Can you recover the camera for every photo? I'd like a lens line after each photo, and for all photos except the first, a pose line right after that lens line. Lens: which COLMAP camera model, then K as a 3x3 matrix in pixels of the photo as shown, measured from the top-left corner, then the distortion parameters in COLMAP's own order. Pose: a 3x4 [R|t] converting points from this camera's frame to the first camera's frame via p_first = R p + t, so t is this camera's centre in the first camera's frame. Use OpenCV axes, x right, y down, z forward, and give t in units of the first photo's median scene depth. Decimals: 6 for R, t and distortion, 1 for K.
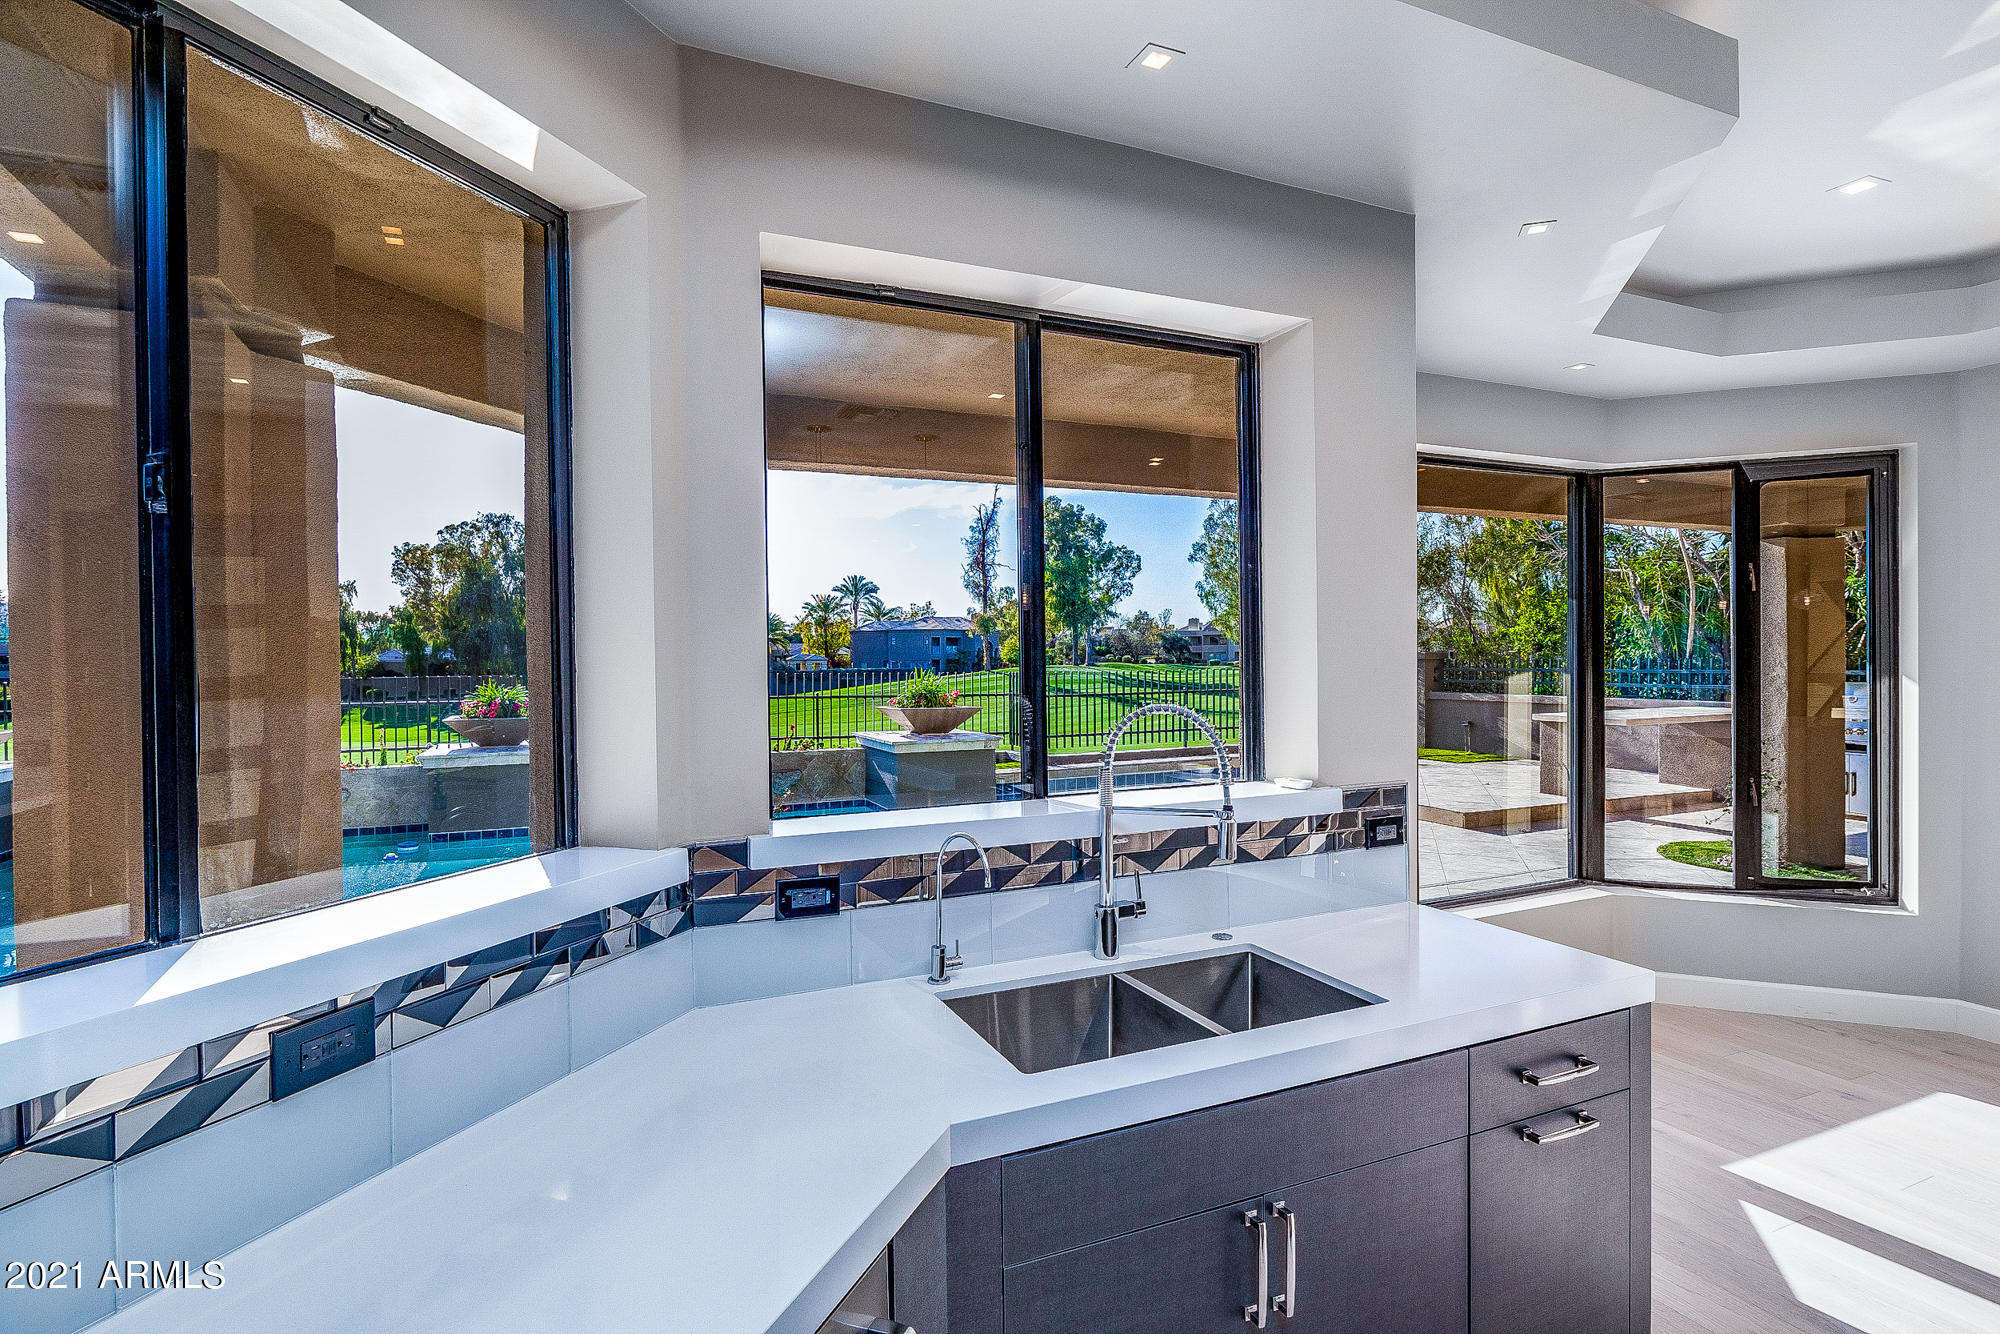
lens RADIAL K [[1001.7, 0, 1005.7], [0, 1001.7, 672.0], [0, 0, 1]] dist [-0.006394, -0.001579]
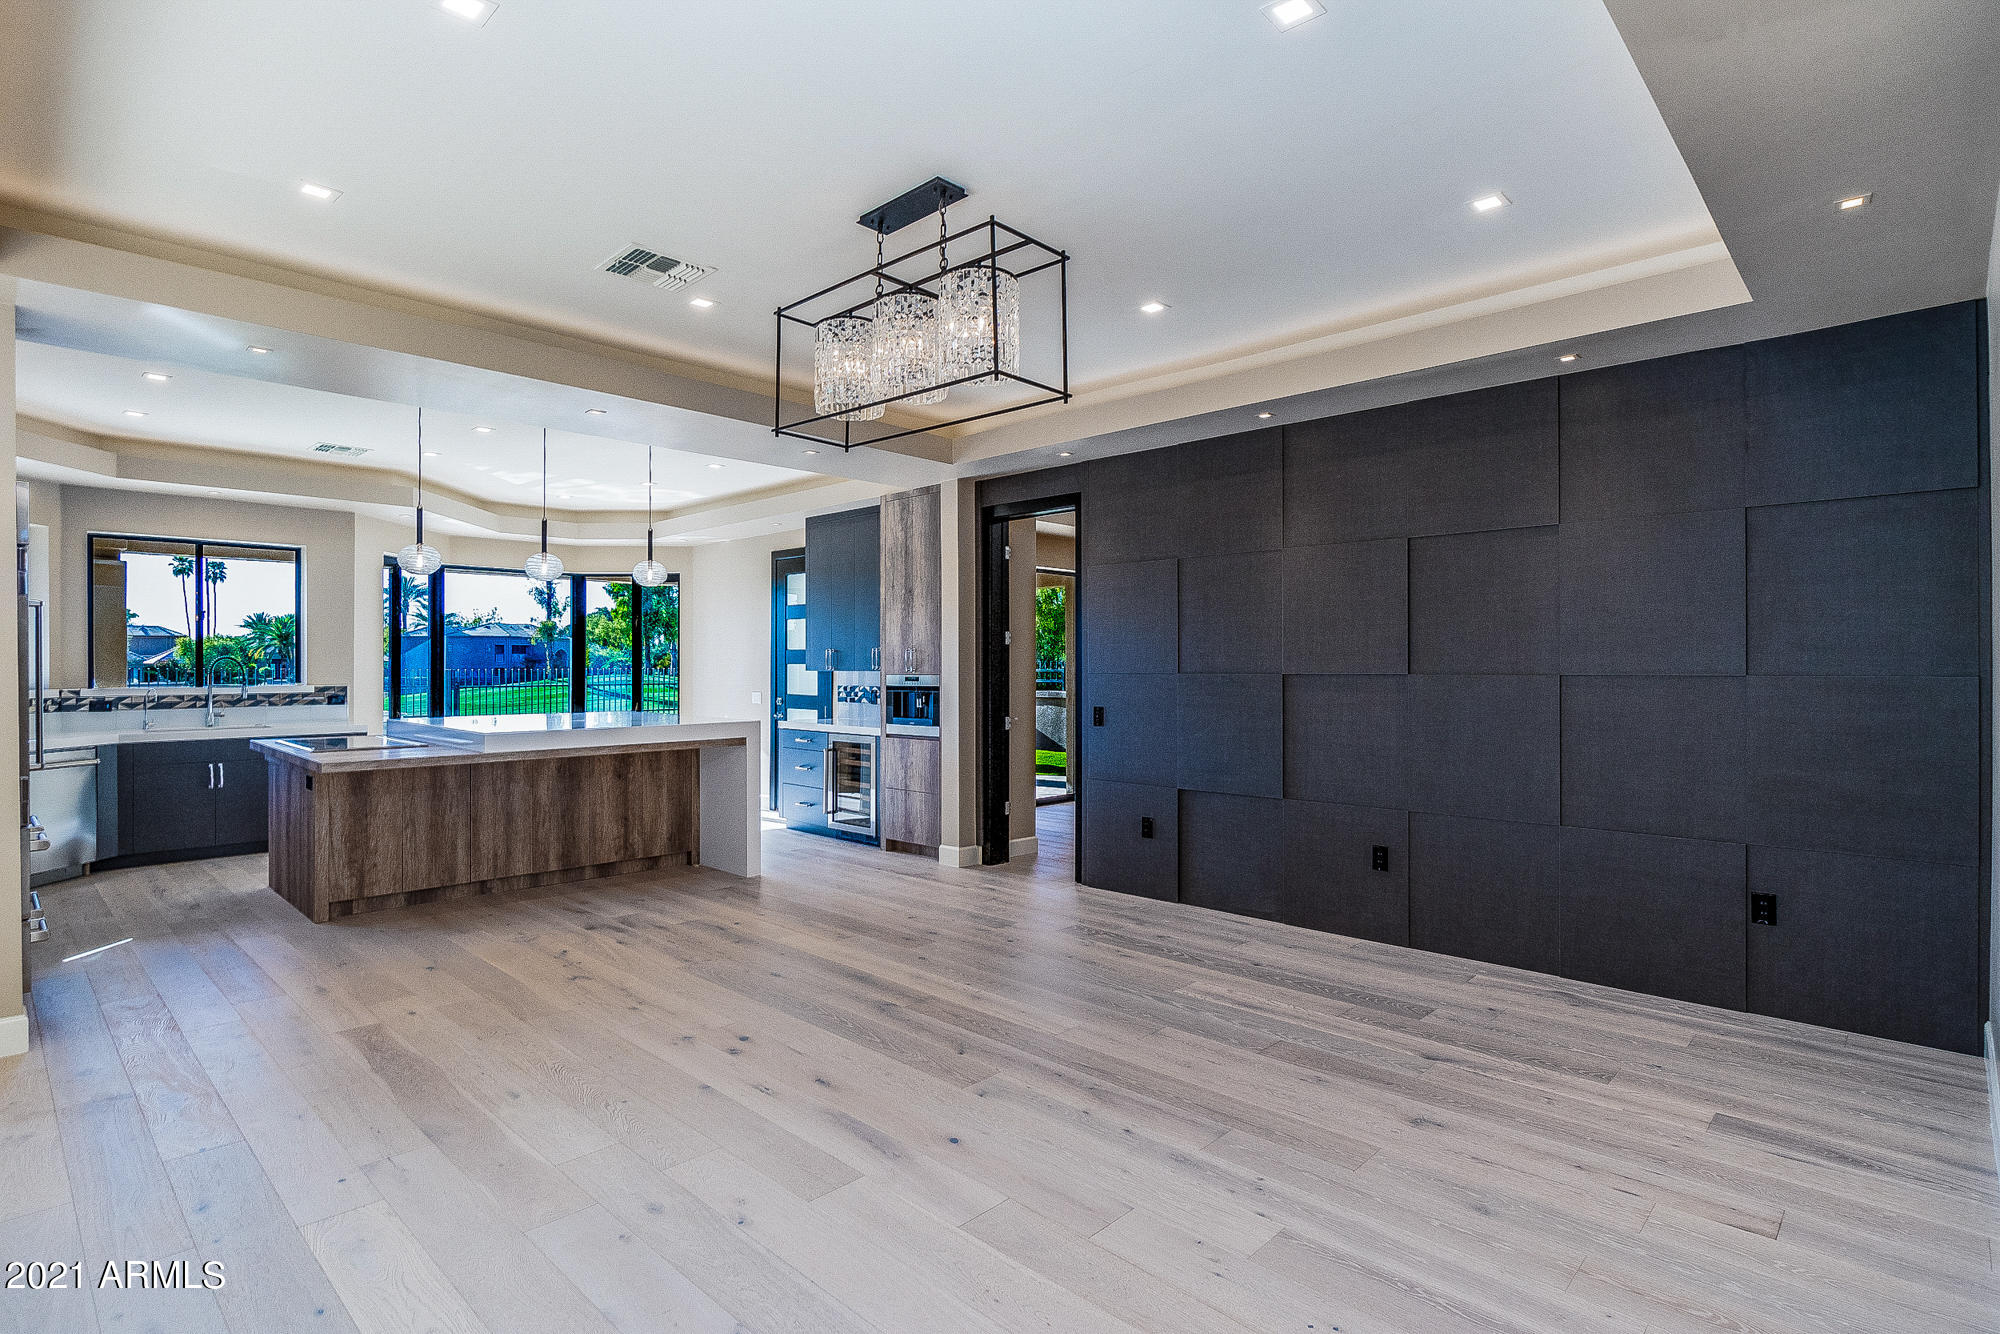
lens RADIAL K [[1001.7, 0, 992.1], [0, 1001.7, 668.9], [0, 0, 1]] dist [-0.006394, -0.001579]
pose [[0.932239, 0.006220, 0.361789, 1.235083], [-0.000951, 0.999891, -0.014739, 0.105866], [-0.361841, 0.013396, 0.932144, -2.913320]]
